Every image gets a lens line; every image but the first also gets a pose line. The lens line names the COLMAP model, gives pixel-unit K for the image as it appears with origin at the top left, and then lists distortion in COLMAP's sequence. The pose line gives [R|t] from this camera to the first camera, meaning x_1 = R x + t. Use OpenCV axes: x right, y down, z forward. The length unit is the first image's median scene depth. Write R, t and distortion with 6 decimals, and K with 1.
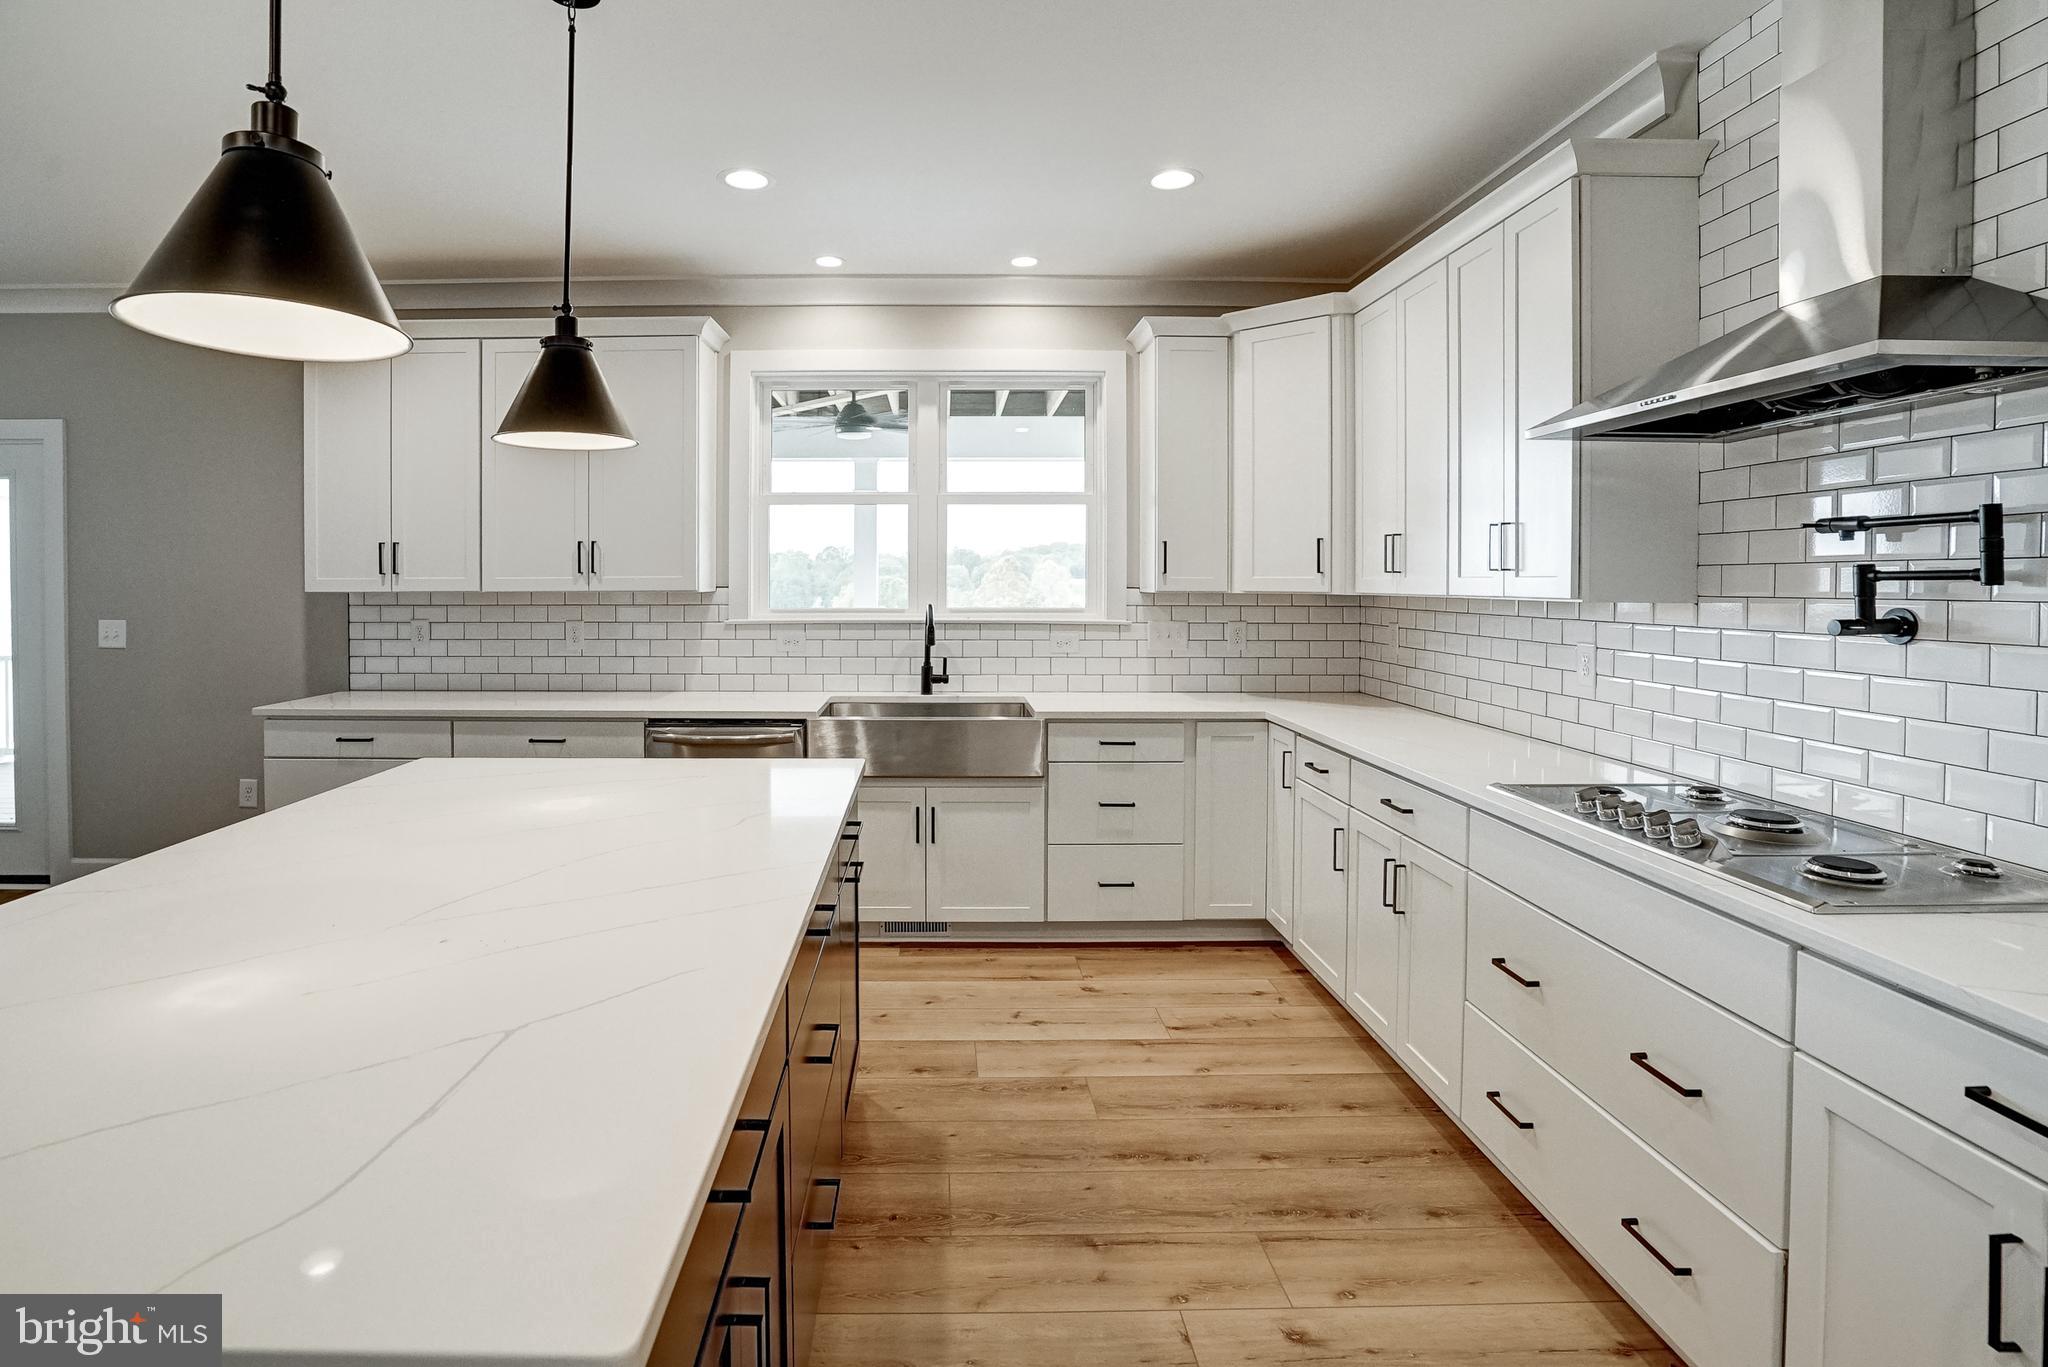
lens RADIAL K [[980.7, 0, 965.3], [0, 980.7, 626.1], [0, 0, 1]] dist [-0.043886, 0.014265]
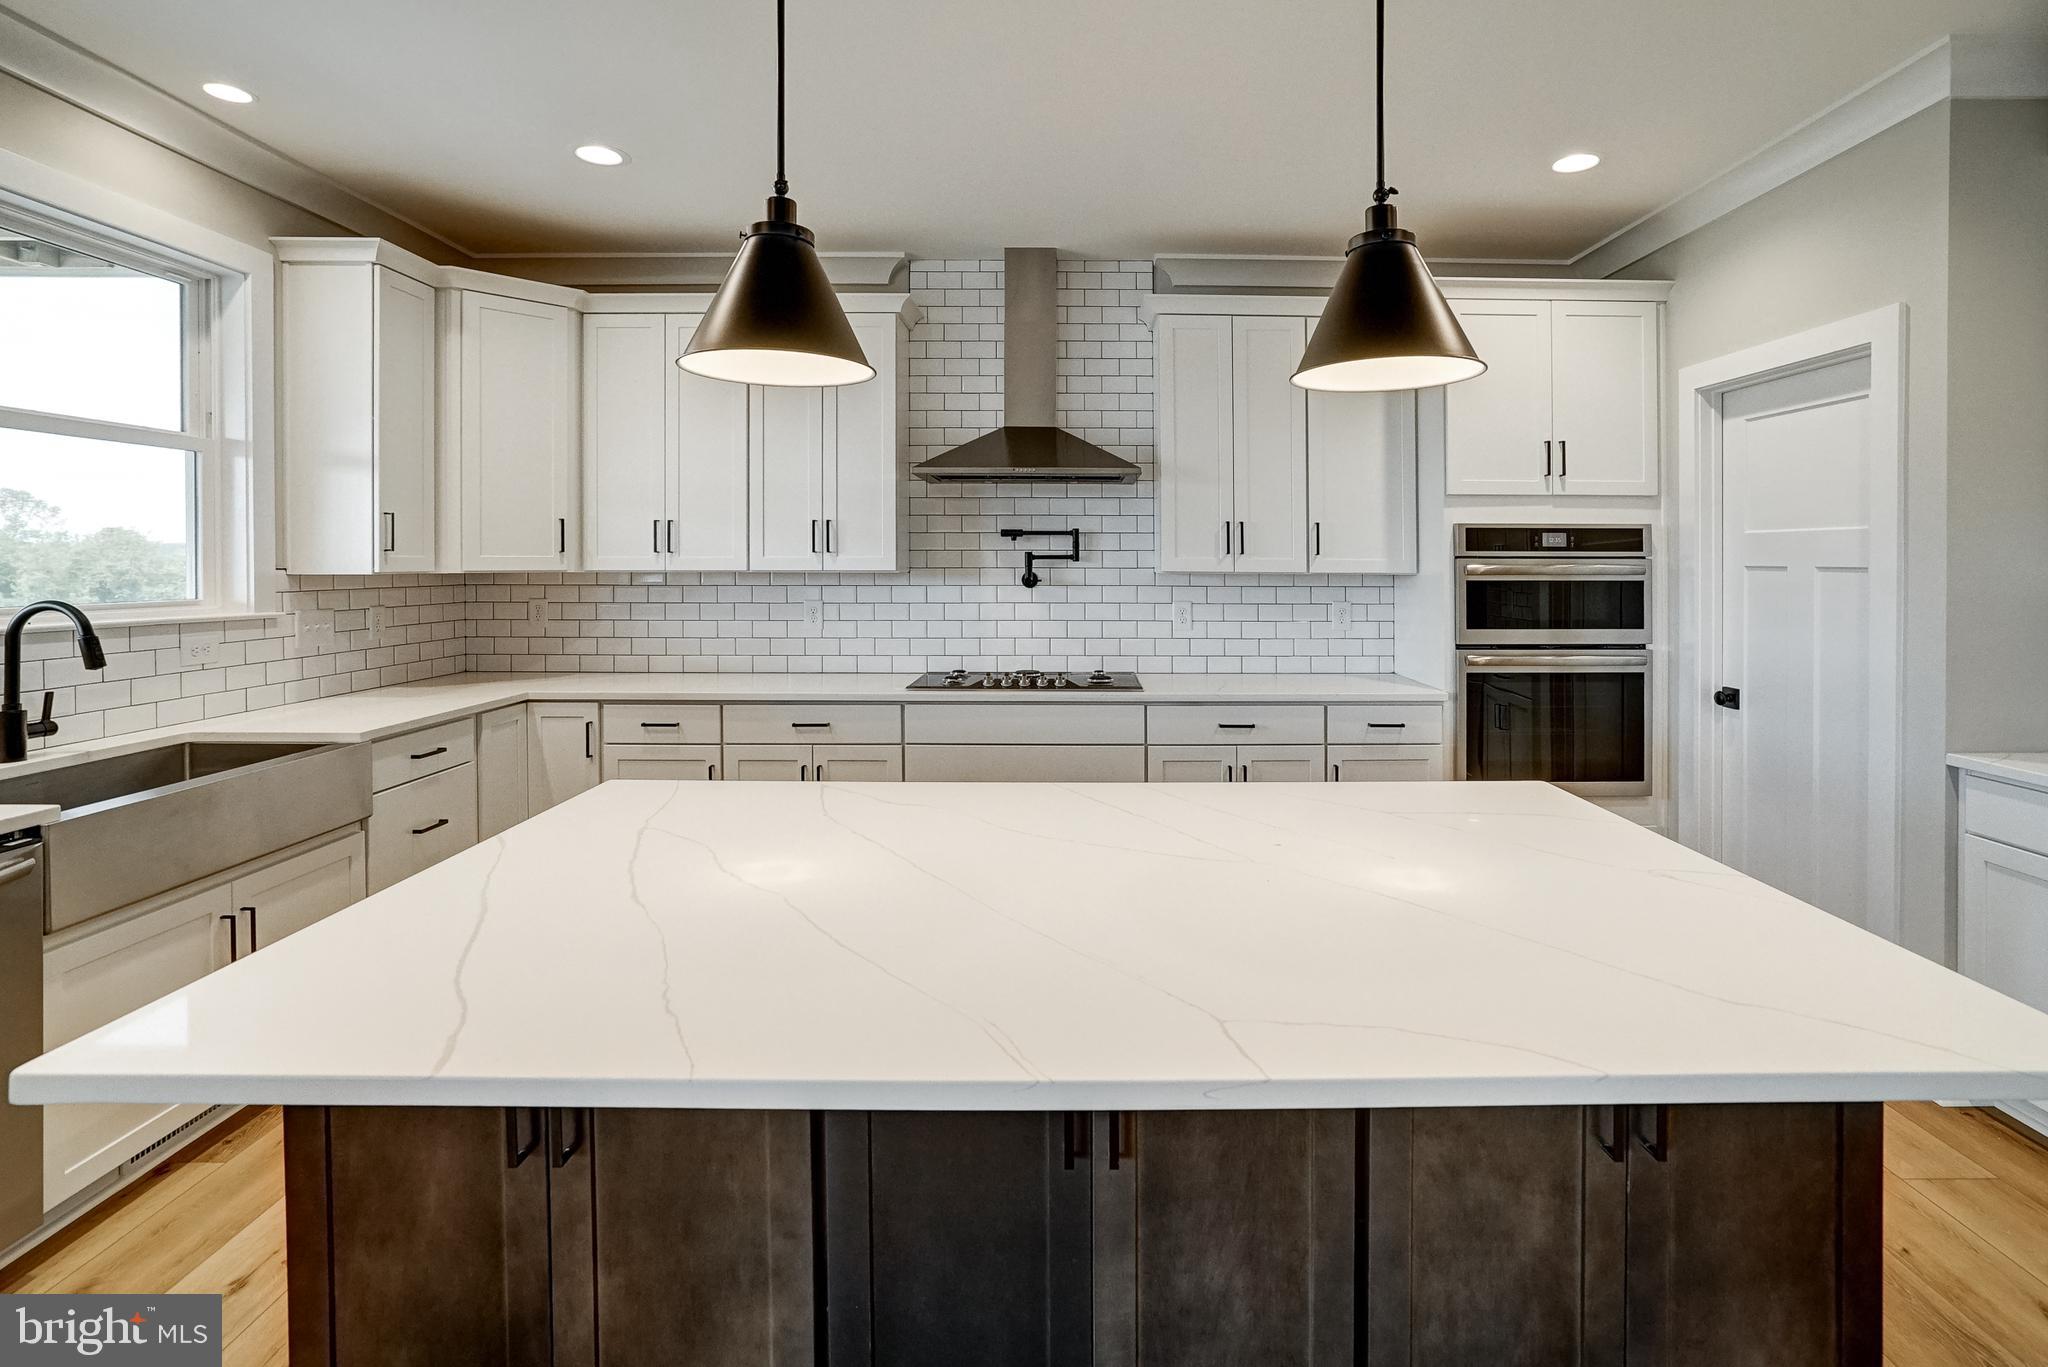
lens RADIAL K [[980.7, 0, 1075.3], [0, 980.7, 600.0], [0, 0, 1]] dist [-0.043886, 0.014265]
pose [[0.012175, -0.040797, 0.999093, -0.576090], [0.043655, 0.998236, 0.040230, -0.018071], [-0.998972, 0.043126, 0.013934, 0.382237]]
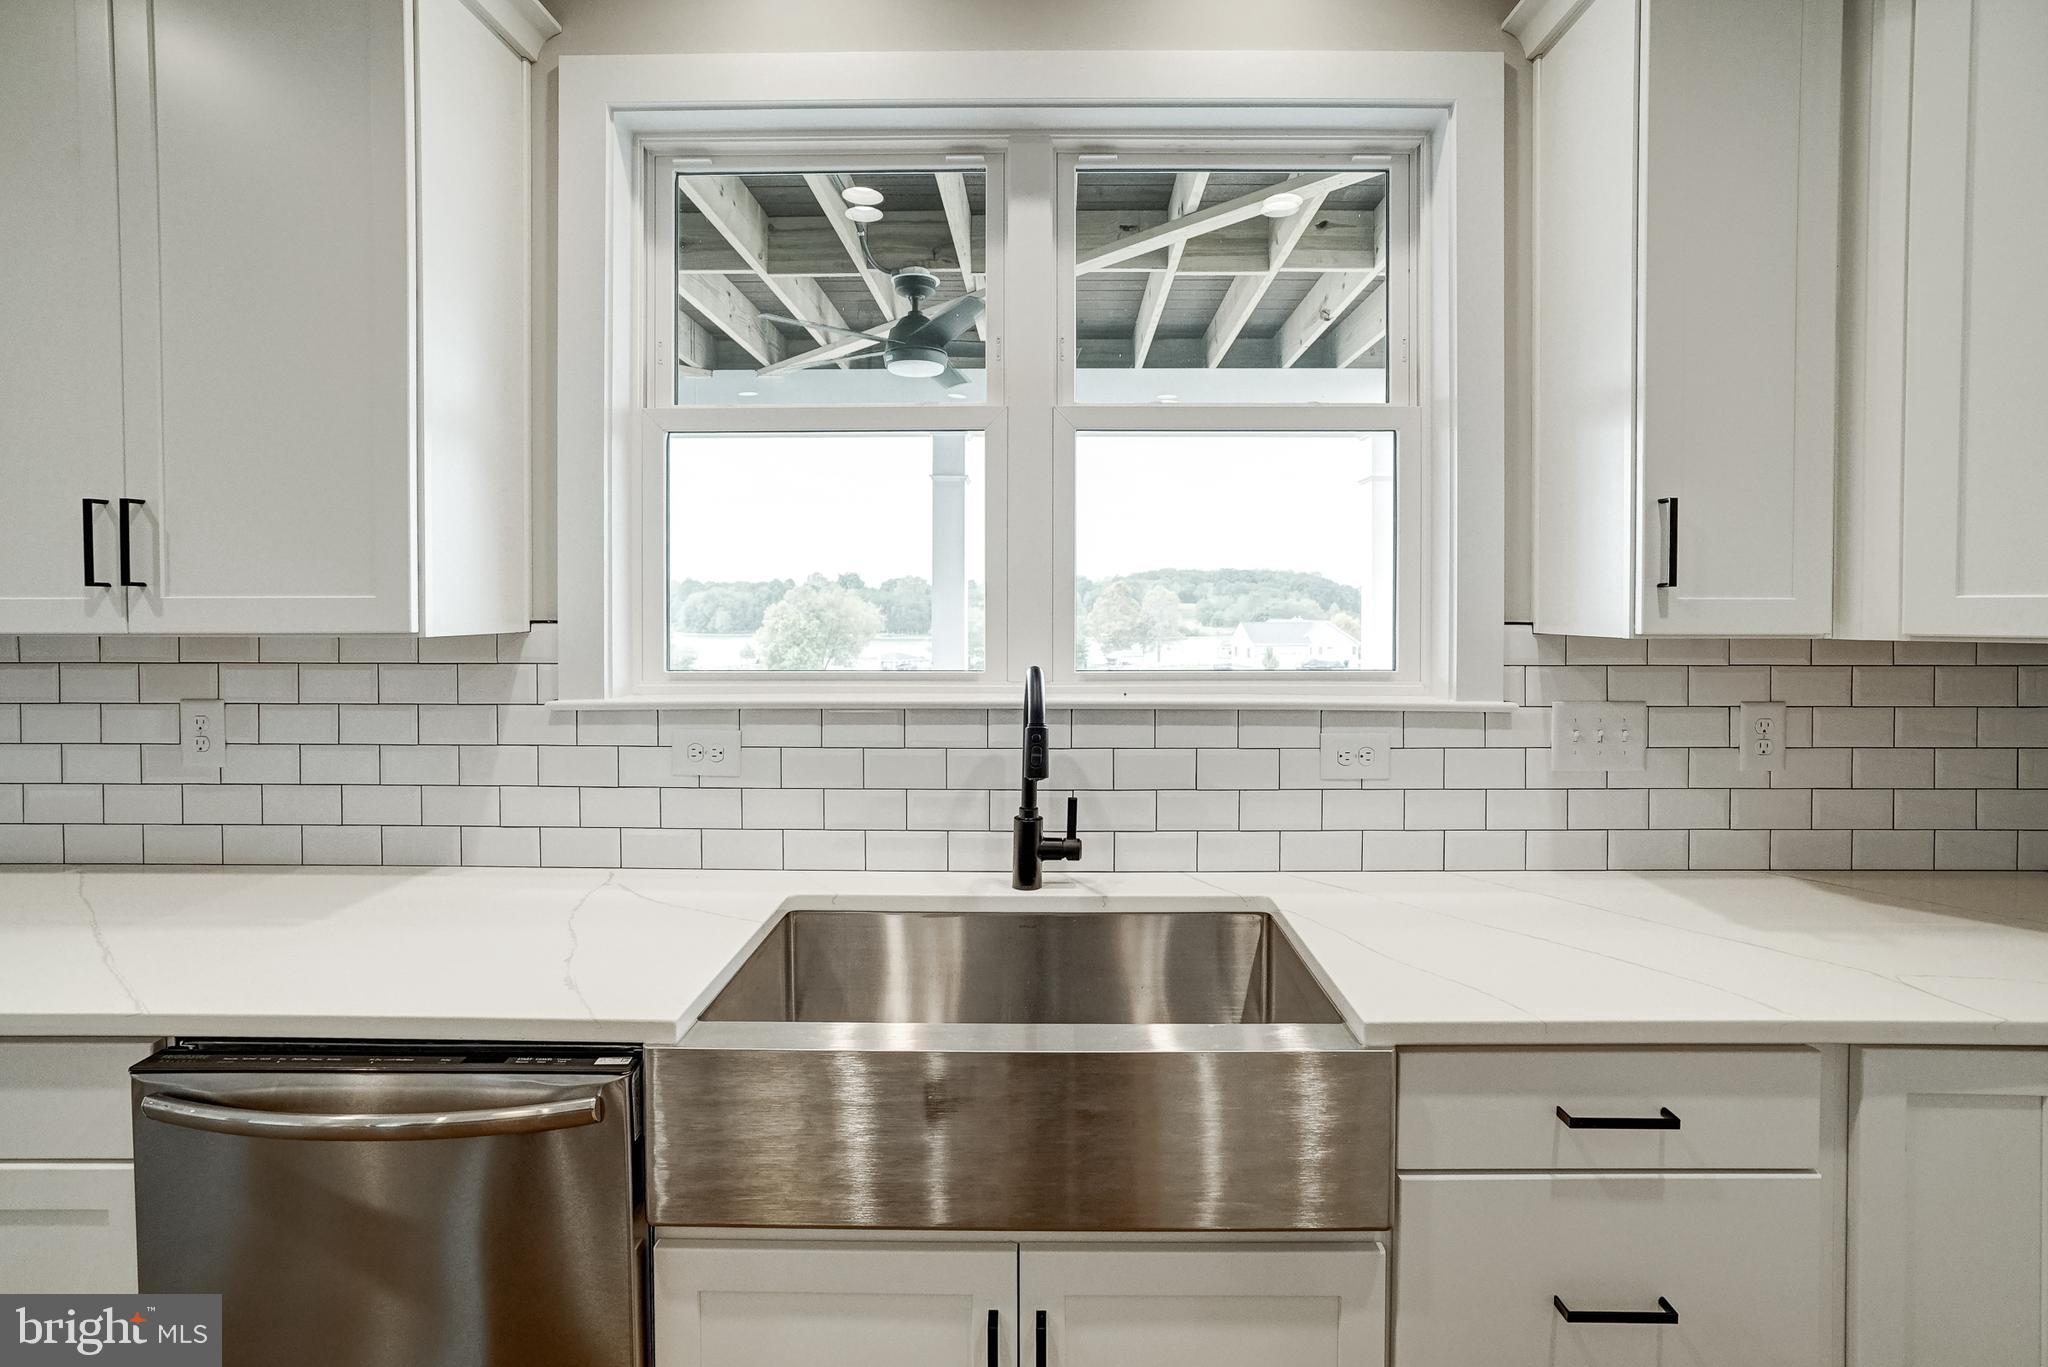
lens RADIAL K [[934.4, 0, 1053.7], [0, 934.4, 600.5], [0, 0, 1]] dist [-0.017651, 0.001022]
pose [[0.999742, -0.000321, -0.022717, -0.019387], [-0.000862, 0.998646, -0.052017, -0.028896], [0.022703, 0.052023, 0.998388, 0.607756]]
